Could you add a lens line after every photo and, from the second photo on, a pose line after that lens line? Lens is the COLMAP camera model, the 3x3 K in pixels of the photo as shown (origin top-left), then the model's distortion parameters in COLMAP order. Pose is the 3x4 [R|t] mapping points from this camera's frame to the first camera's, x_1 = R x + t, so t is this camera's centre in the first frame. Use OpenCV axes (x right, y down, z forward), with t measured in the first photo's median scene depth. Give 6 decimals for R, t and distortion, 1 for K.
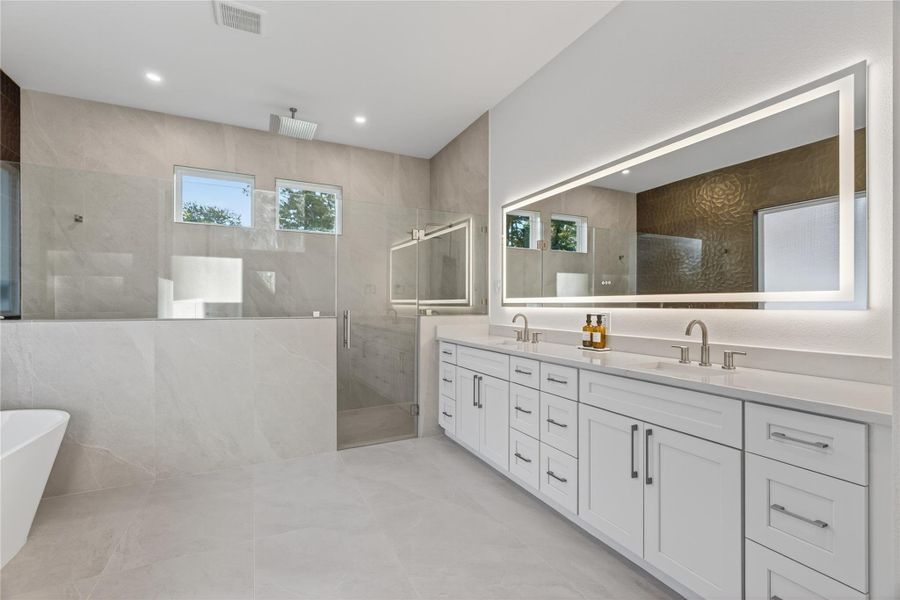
lens RADIAL K [[408.1, 0, 449.3], [0, 408.1, 303.8], [0, 0, 1]] dist [0.003012, 0.000447]
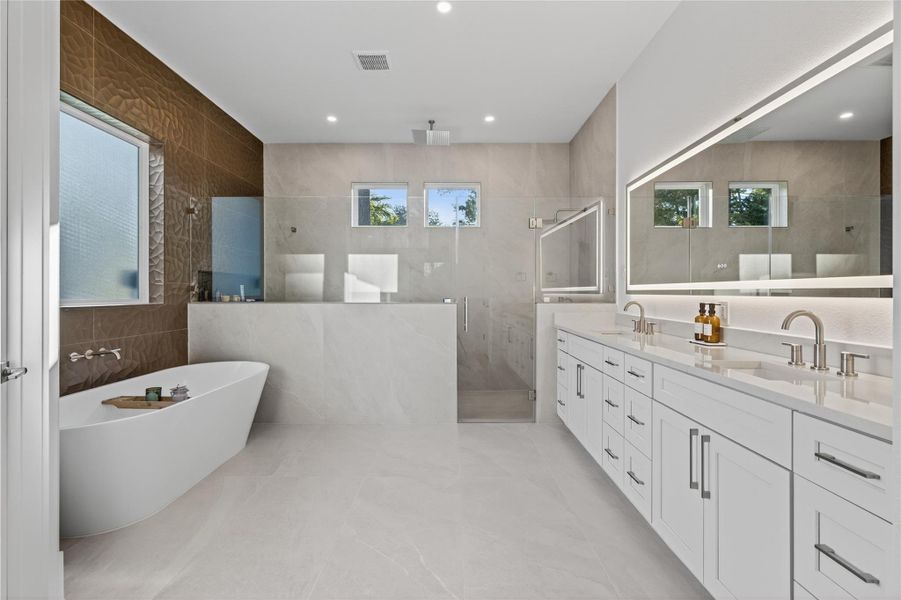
lens RADIAL K [[411.5, 0, 445.9], [0, 411.5, 291.0], [0, 0, 1]] dist [-0.000384, 0.000449]
pose [[0.892557, 0.000769, -0.450934, 0.184460], [-0.001147, 0.999999, -0.000565, 0.001207], [0.450933, 0.001021, 0.892557, -0.013472]]
